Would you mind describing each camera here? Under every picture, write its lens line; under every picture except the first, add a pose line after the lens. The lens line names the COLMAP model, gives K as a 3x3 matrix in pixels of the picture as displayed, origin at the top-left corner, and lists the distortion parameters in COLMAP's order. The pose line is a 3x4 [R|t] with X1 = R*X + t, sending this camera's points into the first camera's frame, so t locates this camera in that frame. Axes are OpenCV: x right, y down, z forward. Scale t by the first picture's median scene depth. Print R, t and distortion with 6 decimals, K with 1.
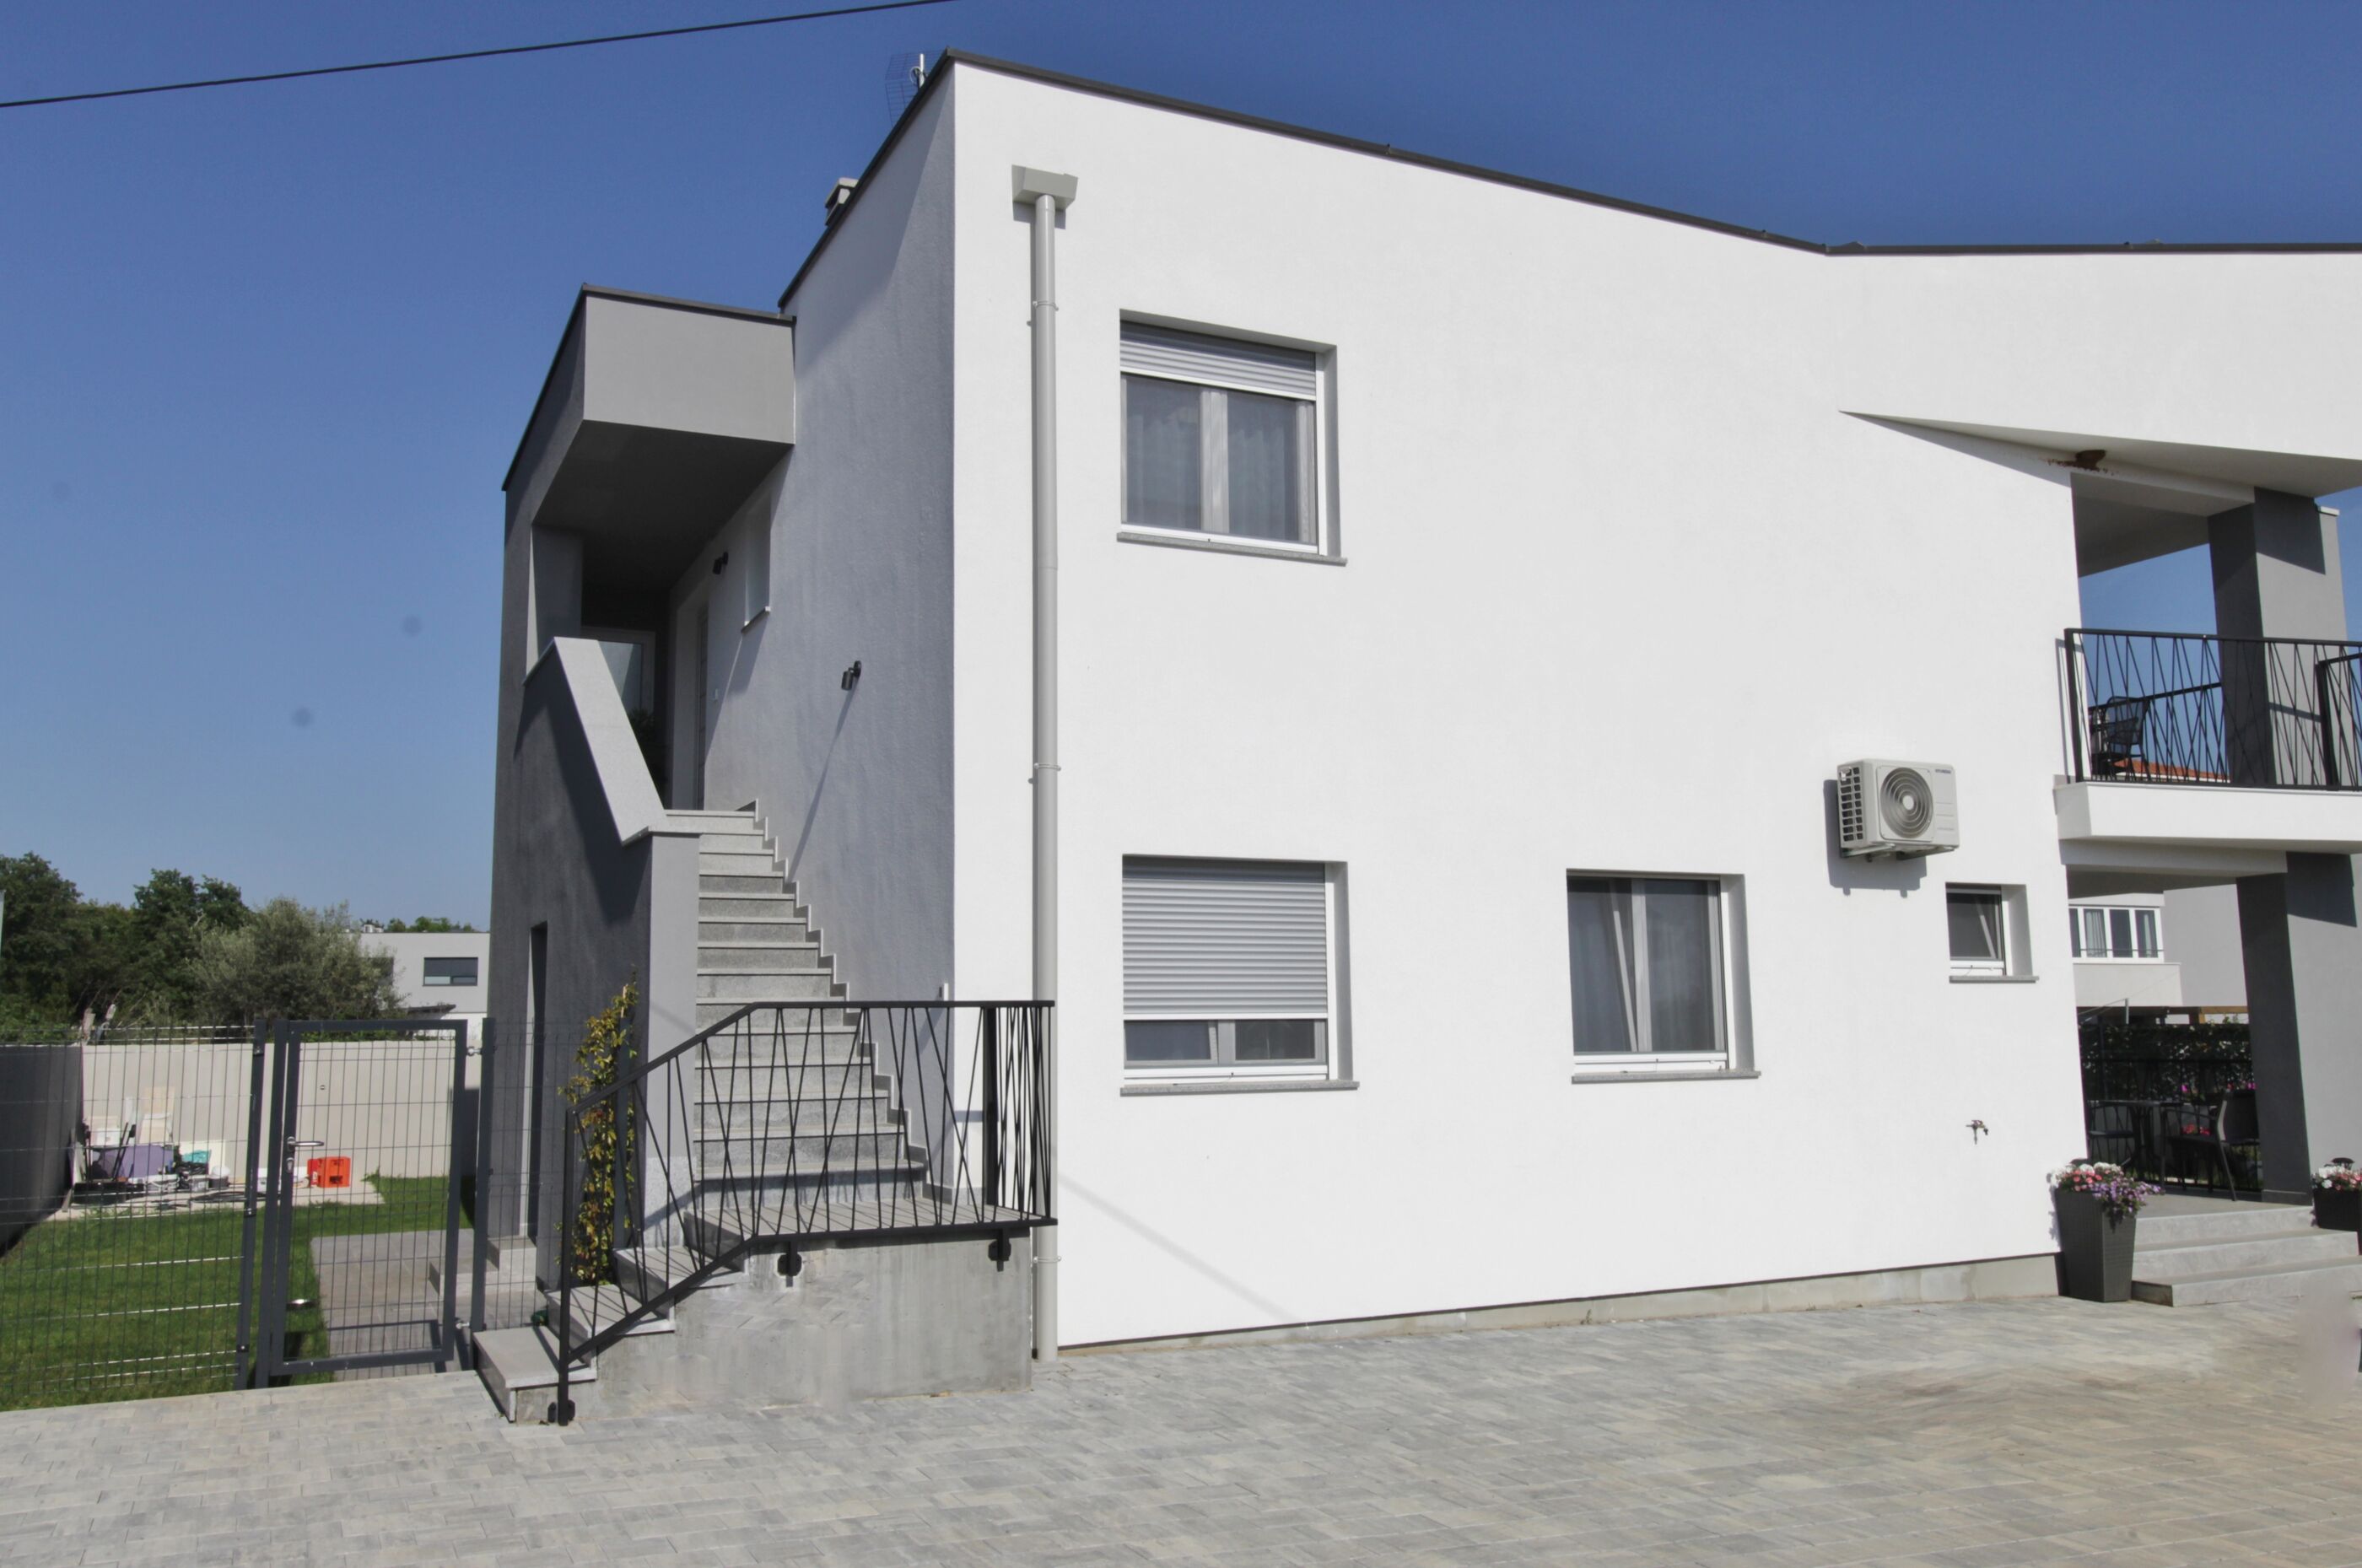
lens RADIAL K [[1897.2, 0, 1180.3], [0, 1897.2, 791.3], [0, 0, 1]] dist [0.014208, 0.001912]
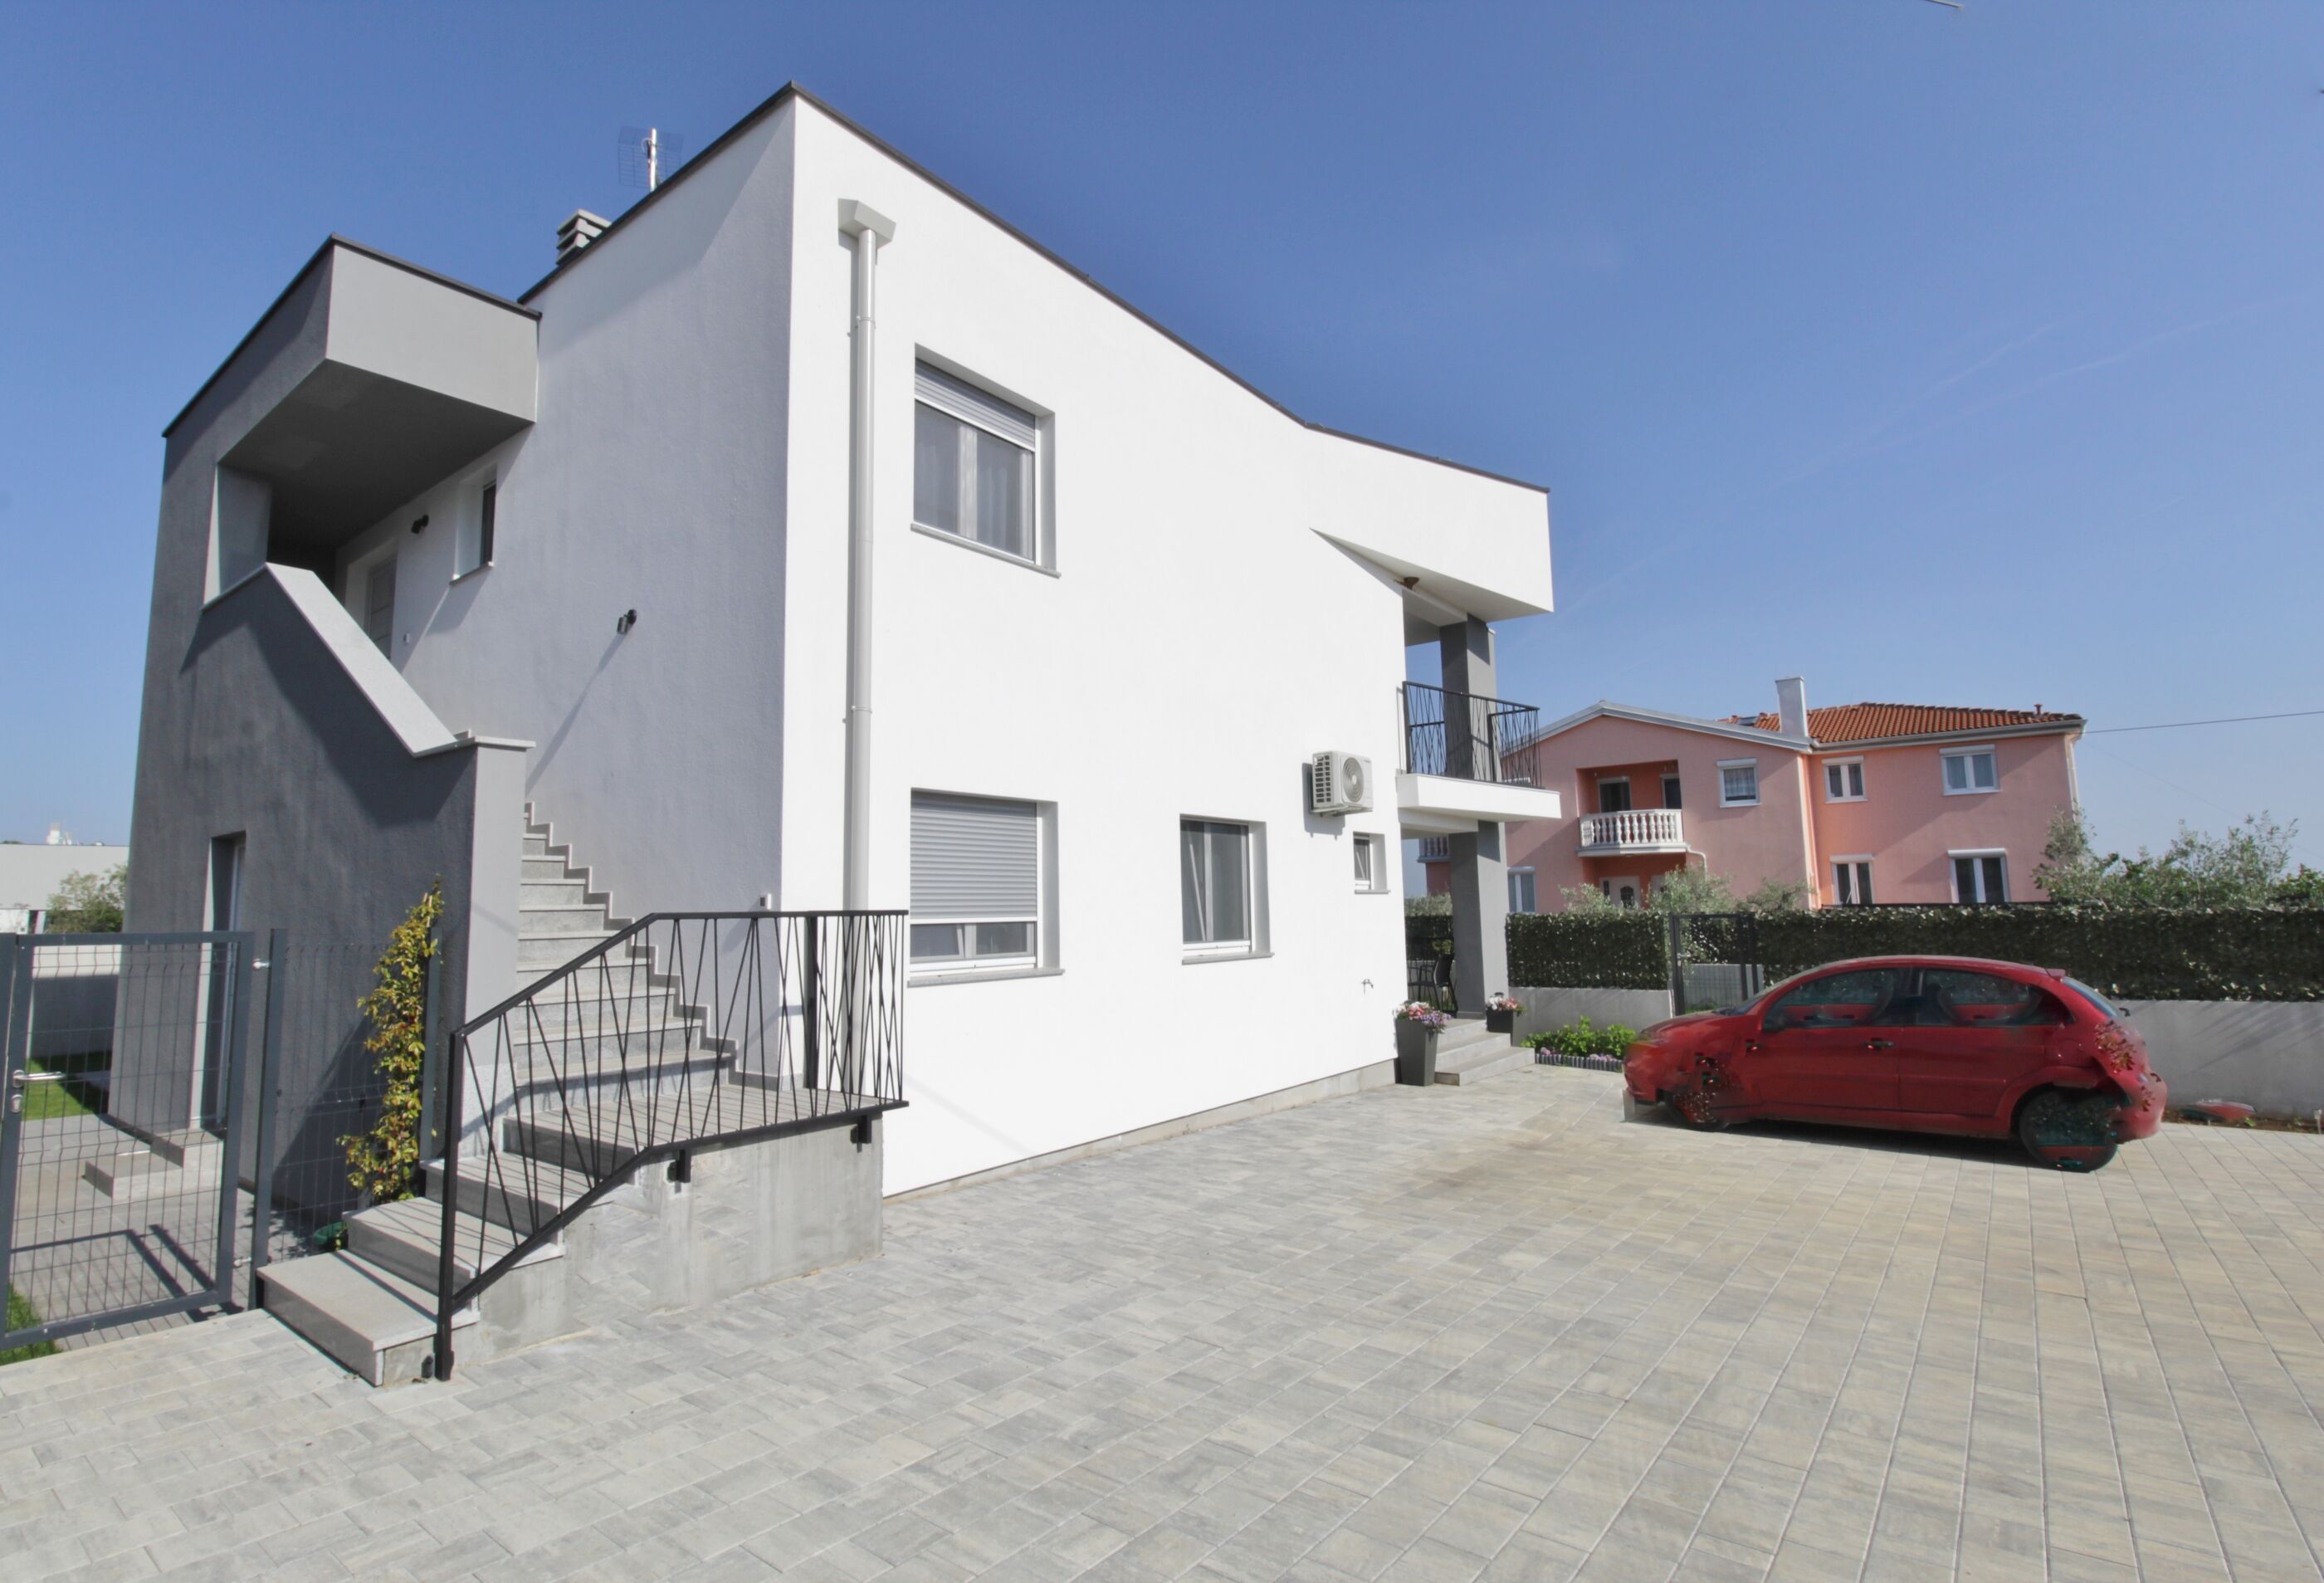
lens RADIAL K [[1123.8, 0, 1172.3], [0, 1123.8, 787.1], [0, 0, 1]] dist [-0.001338, -0.011126]
pose [[0.891046, 0.046246, 0.451550, -0.185096], [-0.050473, 0.998722, -0.002686, 0.023860], [-0.451097, -0.020398, 0.892242, 0.257776]]
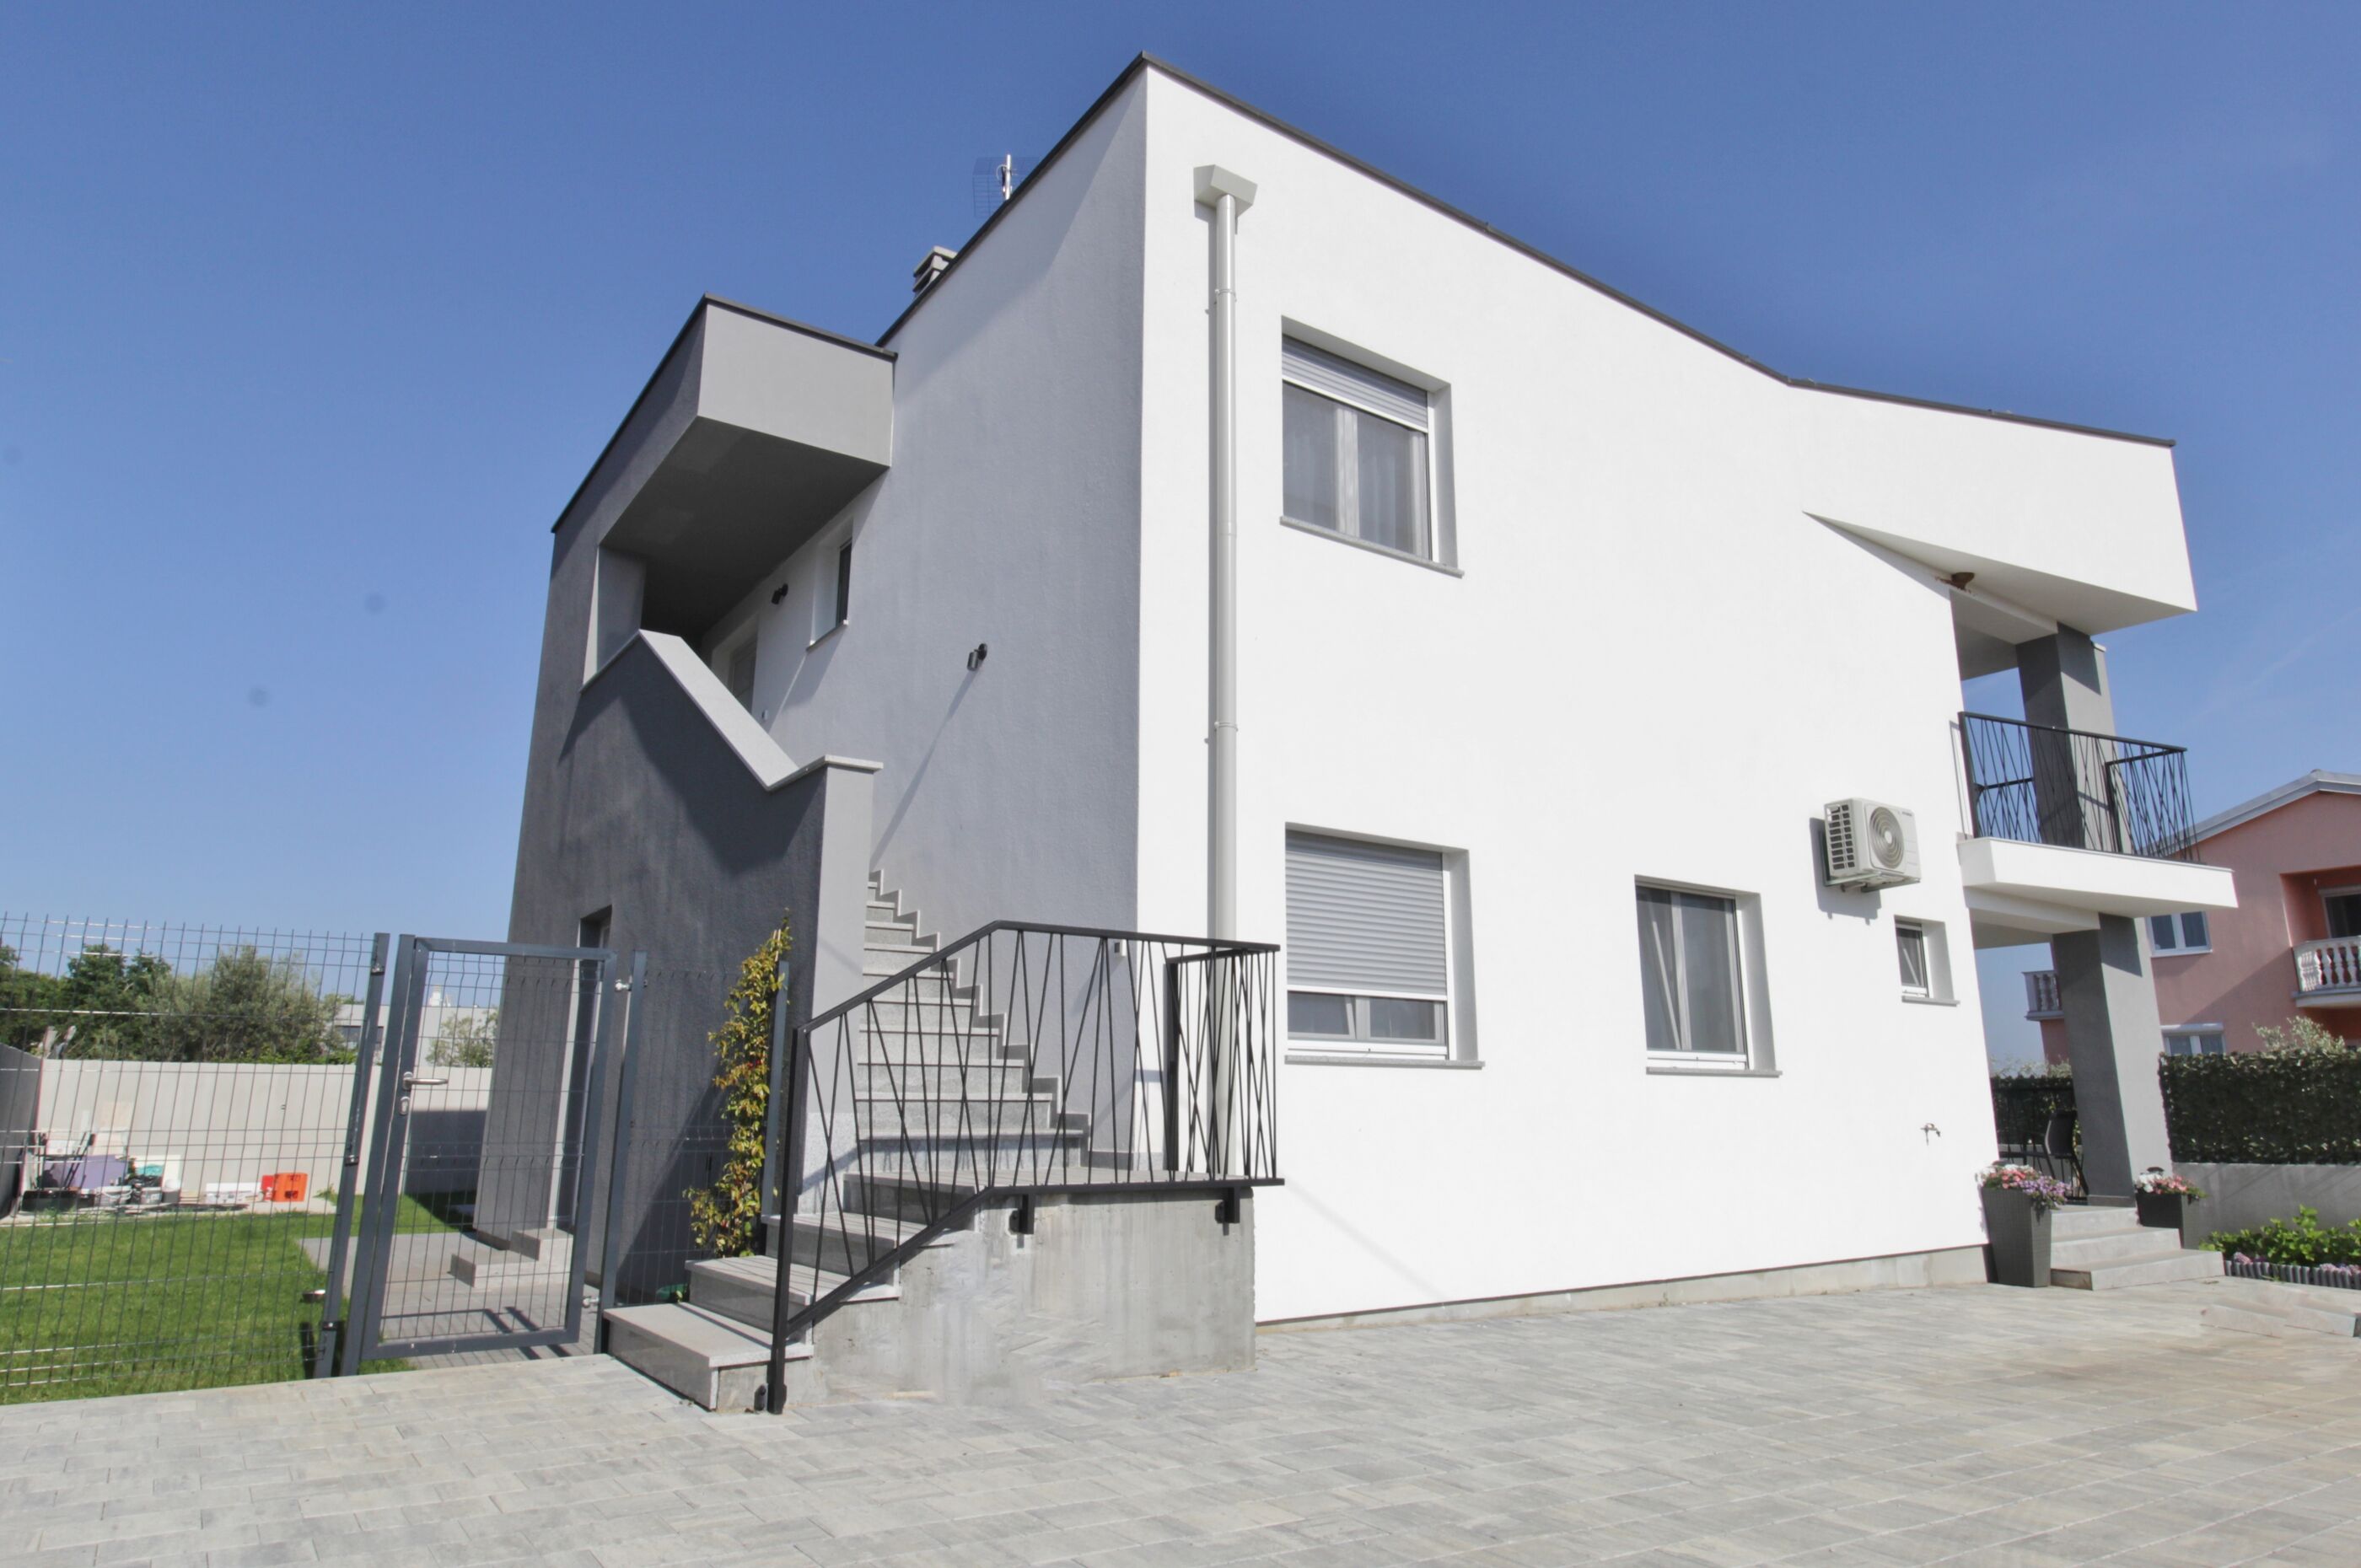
lens RADIAL K [[1436.6, 0, 1204.2], [0, 1436.6, 774.7], [0, 0, 1]] dist [0.010780, -0.012814]
pose [[0.985780, 0.053730, 0.159217, -0.176580], [-0.036953, 0.993624, -0.106517, 0.082183], [-0.163925, 0.099119, 0.981481, 0.230796]]
